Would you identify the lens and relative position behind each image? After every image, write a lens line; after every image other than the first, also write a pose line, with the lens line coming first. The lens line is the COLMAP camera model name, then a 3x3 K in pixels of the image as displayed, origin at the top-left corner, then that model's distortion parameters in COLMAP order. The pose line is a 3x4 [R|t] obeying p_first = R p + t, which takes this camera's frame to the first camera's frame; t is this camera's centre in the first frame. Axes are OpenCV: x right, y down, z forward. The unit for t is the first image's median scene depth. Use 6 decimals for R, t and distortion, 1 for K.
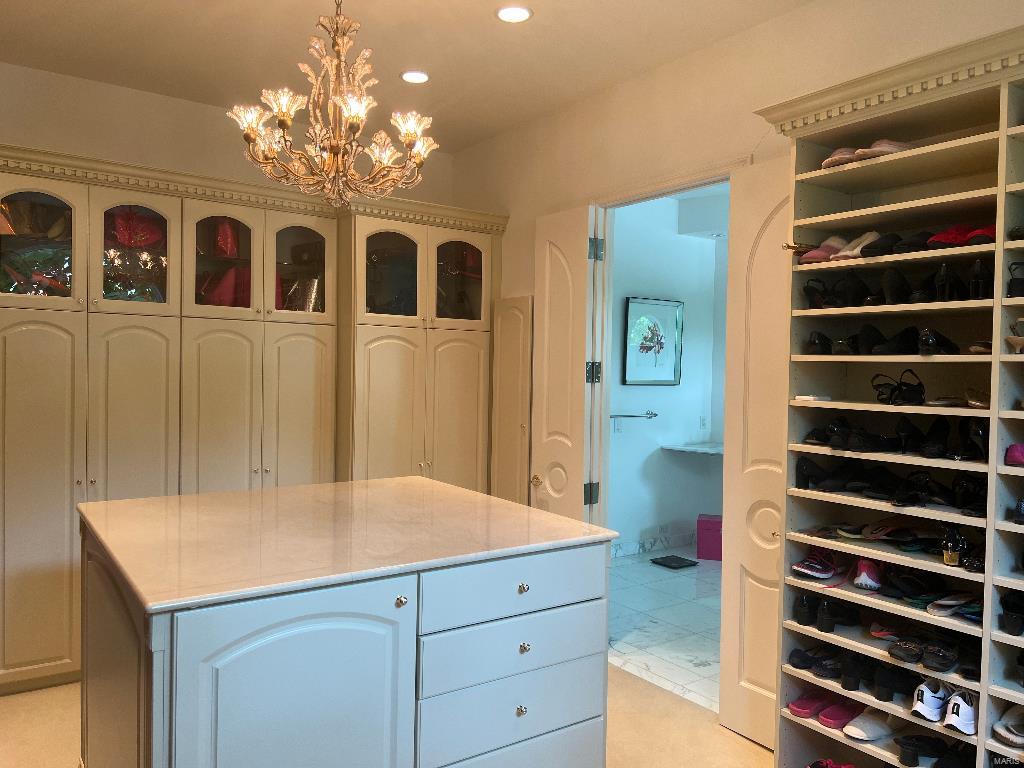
lens RADIAL K [[769.0, 0, 512.0], [0, 769.0, 384.0], [0, 0, 1]] dist [0.004137, 0.003562]
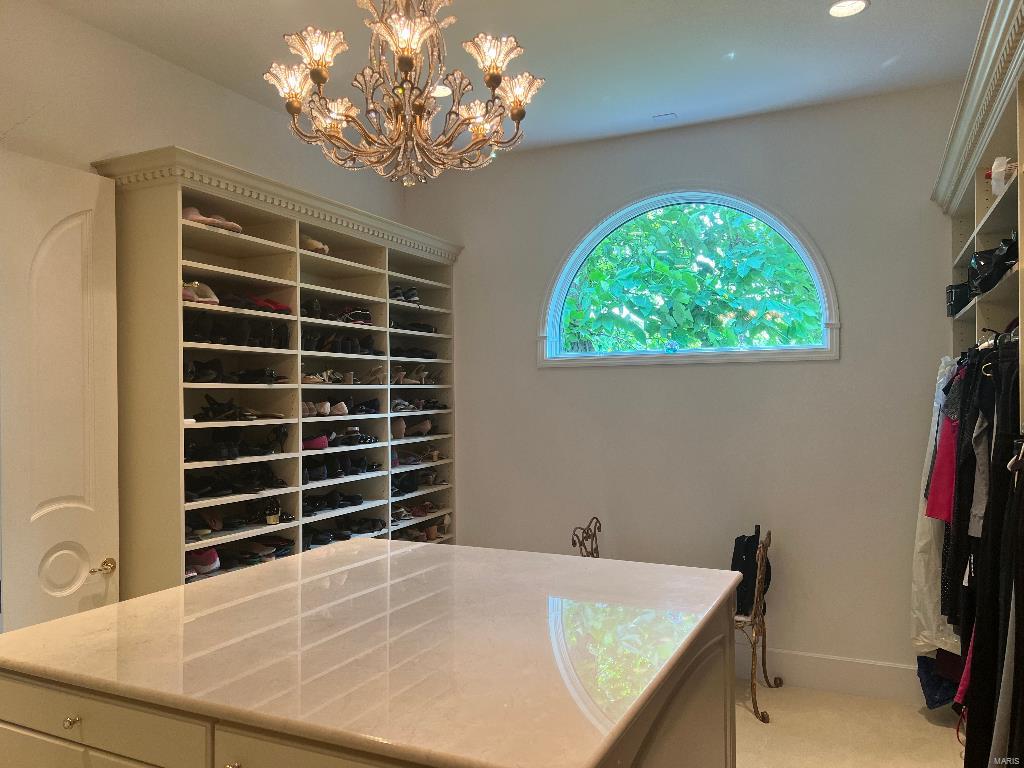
lens RADIAL K [[769.0, 0, 512.0], [0, 769.0, 384.0], [0, 0, 1]] dist [0.004137, 0.003562]
pose [[-0.492528, -0.006663, 0.870271, -0.881486], [0.011606, 0.999831, 0.014224, -0.049223], [-0.870219, 0.017106, -0.492368, 1.223135]]
